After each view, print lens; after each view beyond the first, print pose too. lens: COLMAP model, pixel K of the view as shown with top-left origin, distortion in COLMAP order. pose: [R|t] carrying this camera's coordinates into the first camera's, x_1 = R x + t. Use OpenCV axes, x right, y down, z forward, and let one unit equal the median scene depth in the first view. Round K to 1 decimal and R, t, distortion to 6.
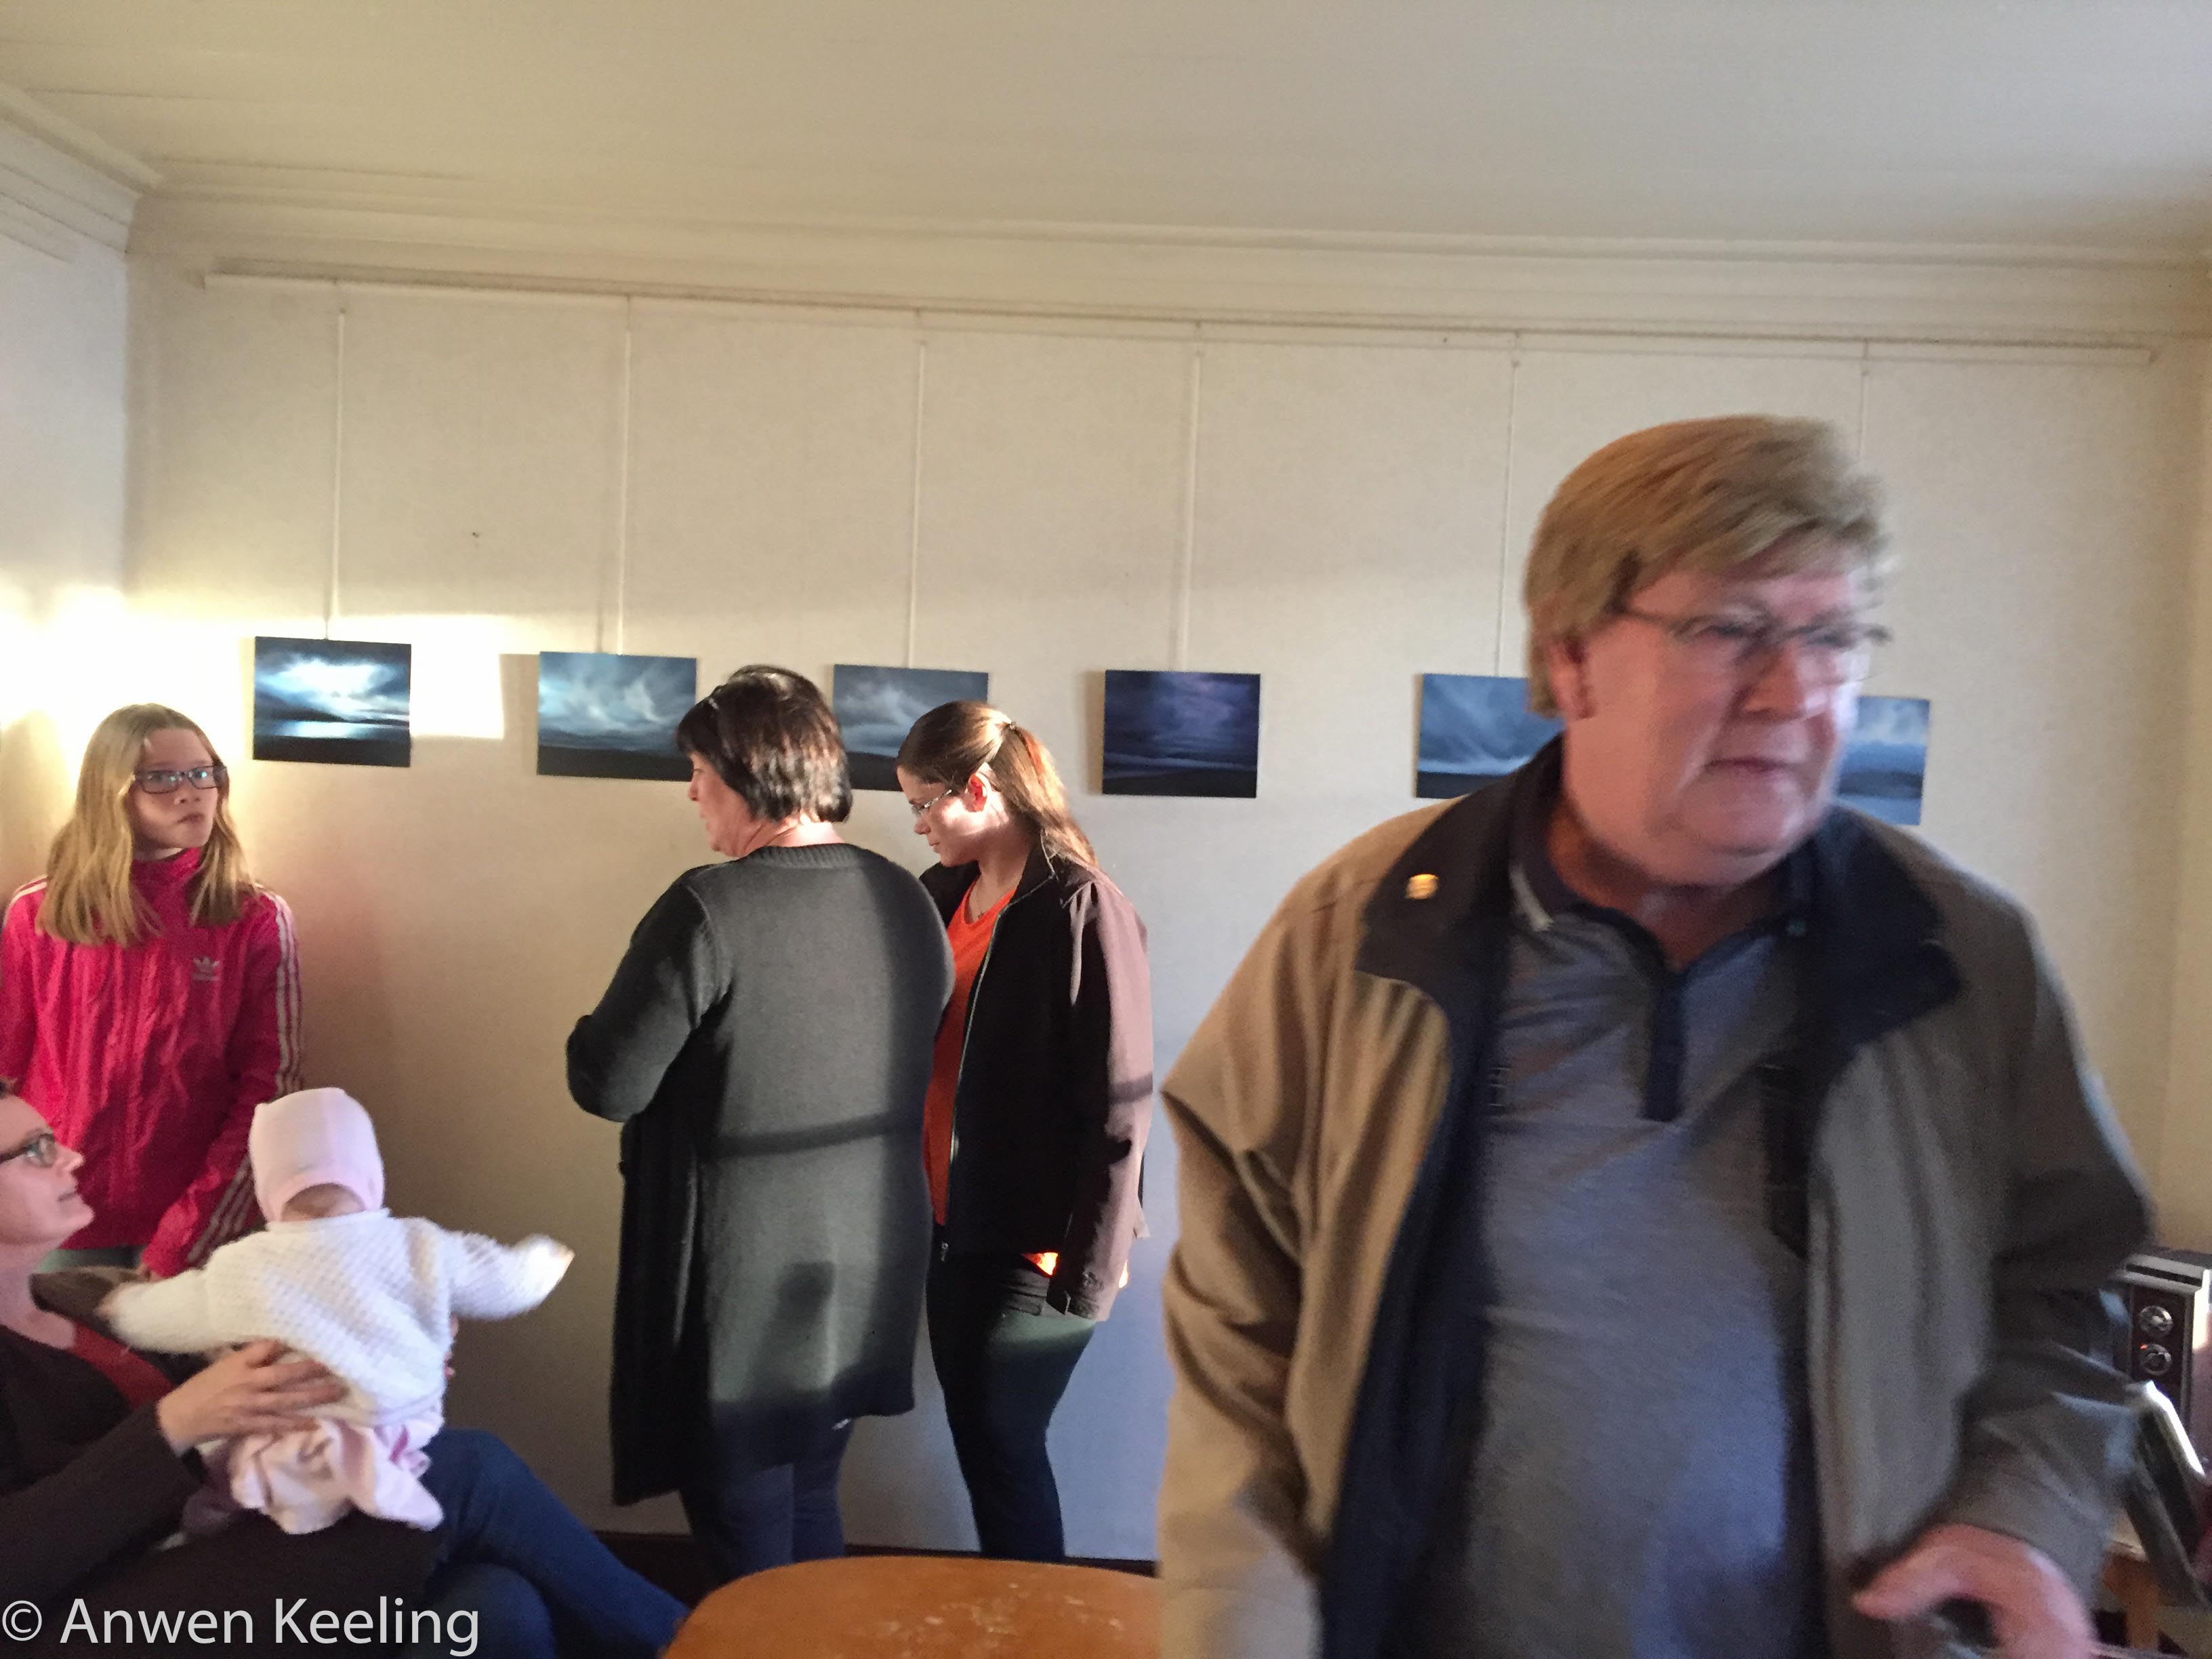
lens RADIAL K [[1814.2, 0, 1099.6], [0, 1814.2, 794.7], [0, 0, 1]] dist [0.047274, -0.154092]
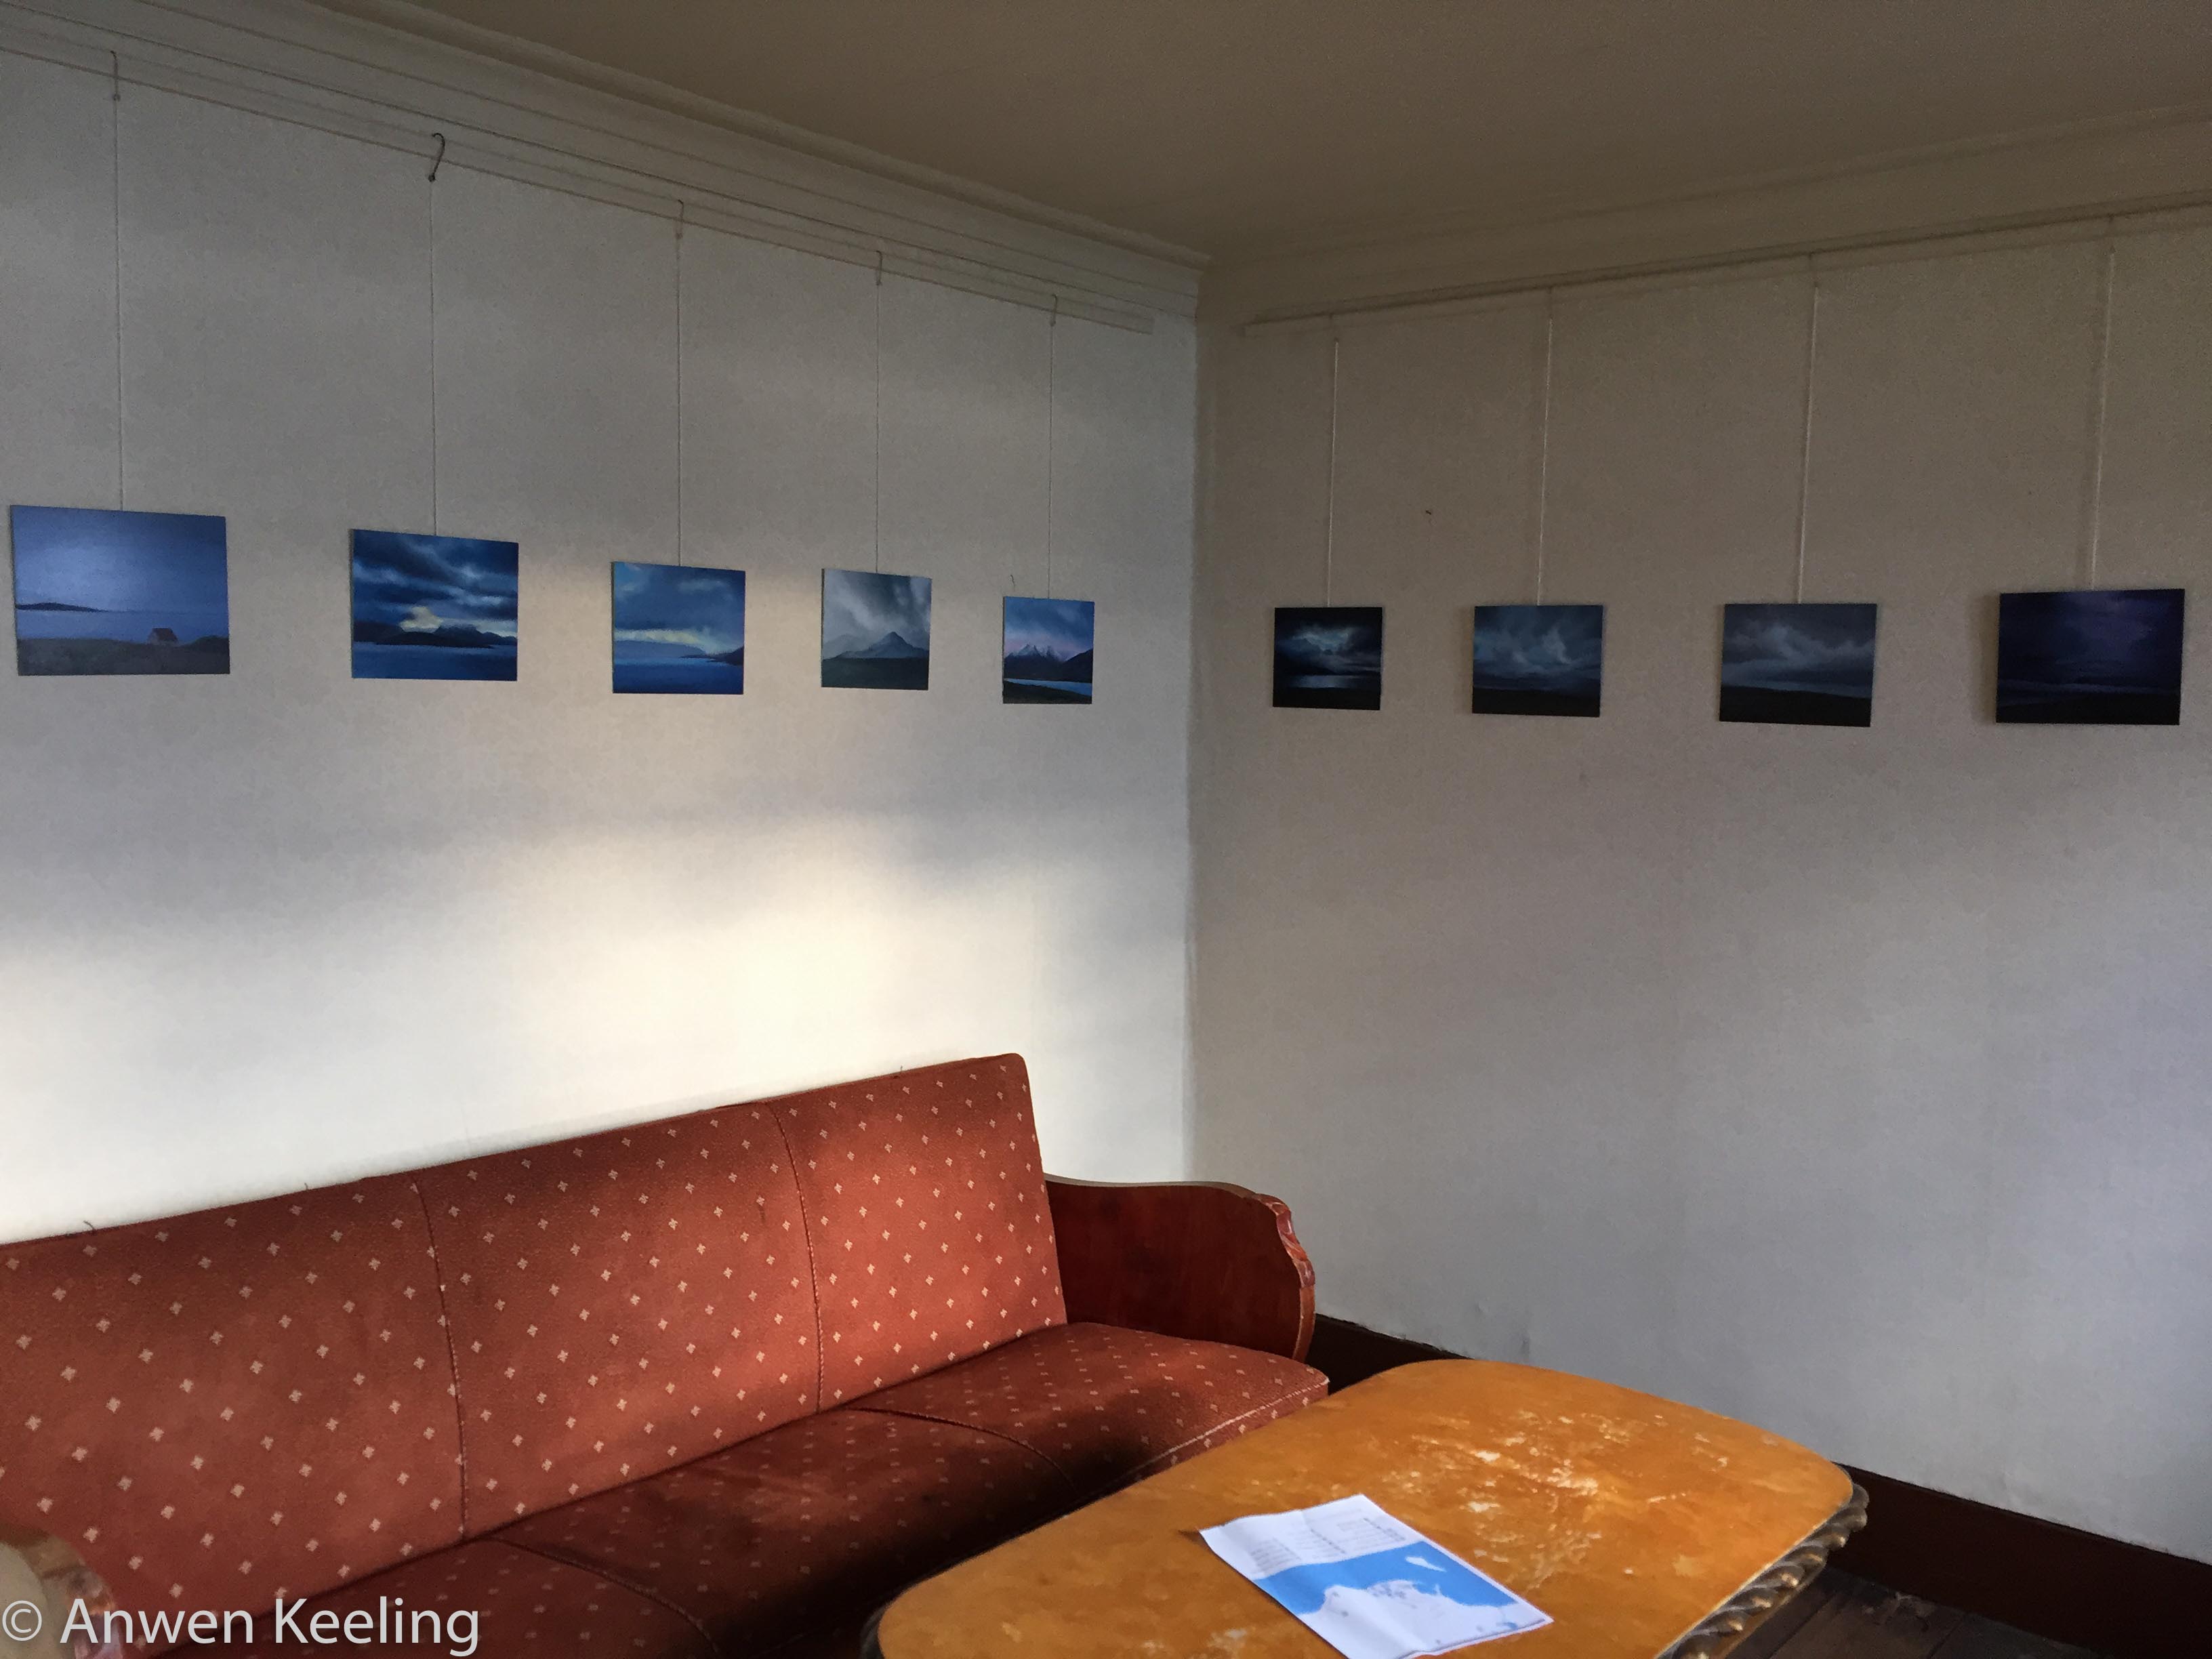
lens RADIAL K [[1814.2, 0, 1099.6], [0, 1814.2, 794.7], [0, 0, 1]] dist [0.047274, -0.154092]
pose [[0.757298, 0.009961, -0.652994, 0.273896], [0.007088, 0.999699, 0.023470, 0.012221], [0.653031, -0.022402, 0.756999, -0.048577]]
